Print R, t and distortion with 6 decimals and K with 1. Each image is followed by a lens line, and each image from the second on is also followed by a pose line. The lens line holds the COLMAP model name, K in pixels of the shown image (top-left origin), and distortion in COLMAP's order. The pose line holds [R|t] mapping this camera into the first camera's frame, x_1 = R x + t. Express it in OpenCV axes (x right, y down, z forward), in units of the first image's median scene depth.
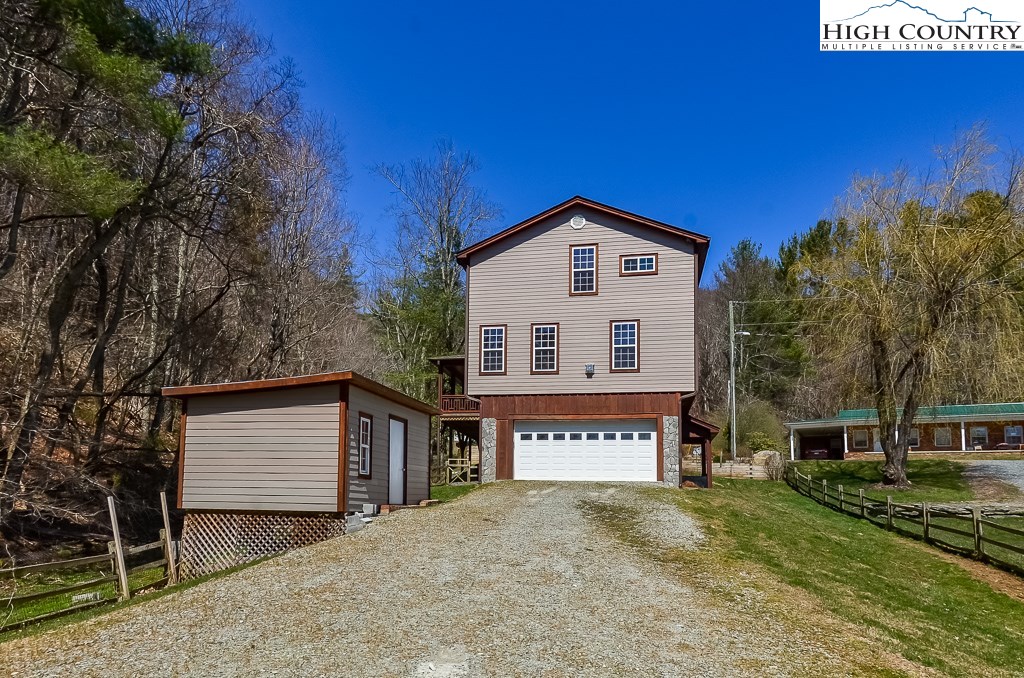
lens RADIAL K [[689.7, 0, 512.0], [0, 689.7, 339.0], [0, 0, 1]] dist [0.050620, -0.044163]
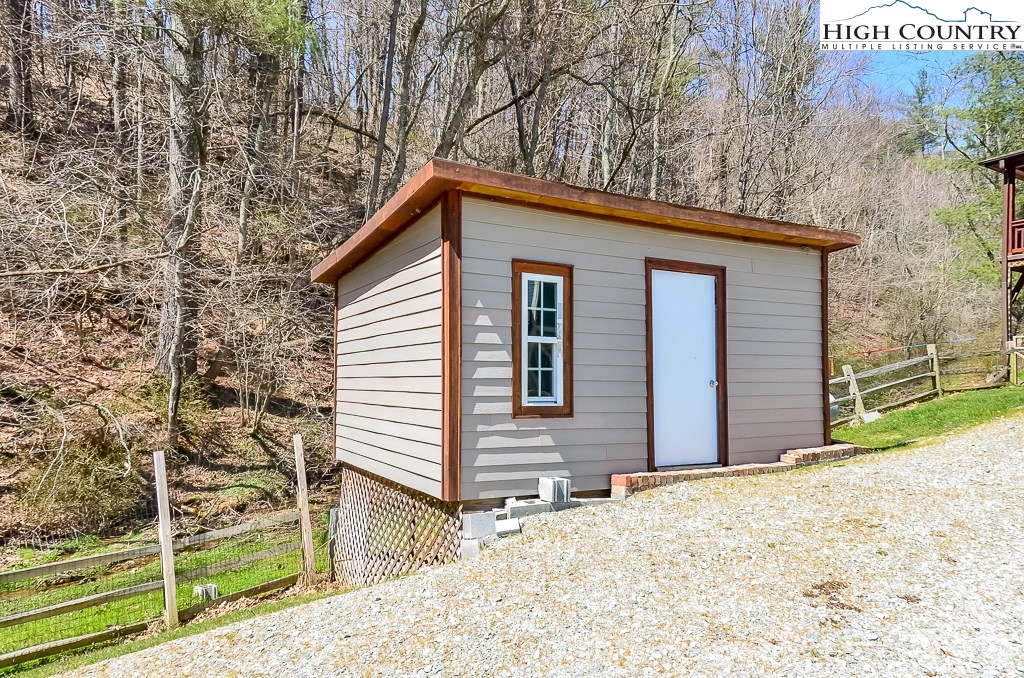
lens RADIAL K [[689.7, 0, 512.0], [0, 689.7, 339.0], [0, 0, 1]] dist [0.050620, -0.044163]
pose [[0.685983, -0.070220, -0.724221, 0.079820], [0.186523, 0.979044, 0.081748, 0.118546], [0.703304, -0.191162, 0.684705, 0.710947]]
